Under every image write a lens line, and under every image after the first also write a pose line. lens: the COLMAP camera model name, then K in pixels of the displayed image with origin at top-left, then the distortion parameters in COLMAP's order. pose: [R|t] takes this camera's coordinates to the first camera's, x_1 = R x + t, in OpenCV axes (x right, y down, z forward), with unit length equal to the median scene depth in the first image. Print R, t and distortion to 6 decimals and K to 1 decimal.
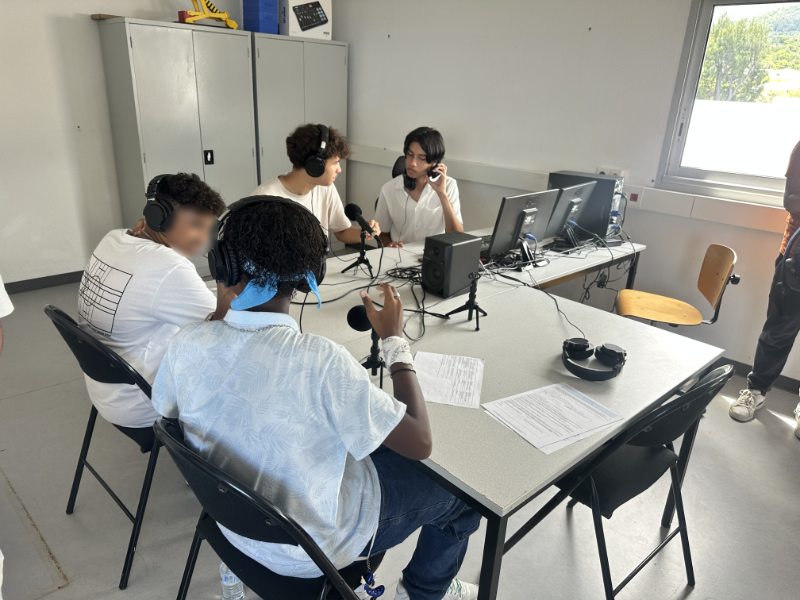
lens RADIAL K [[553.4, 0, 400.0], [0, 553.4, 300.0], [0, 0, 1]] dist [0.085308, -0.143206]
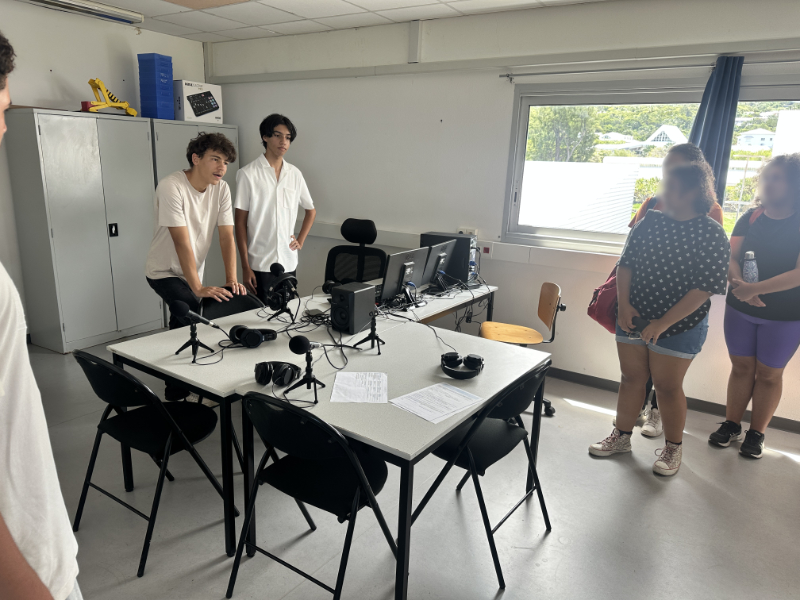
lens RADIAL K [[553.4, 0, 400.0], [0, 553.4, 300.0], [0, 0, 1]] dist [0.085308, -0.143206]
pose [[0.975588, -0.062919, 0.210403, -0.059409], [0.083969, 0.992152, -0.092651, 0.037764], [-0.202922, 0.108056, 0.973214, -0.225502]]
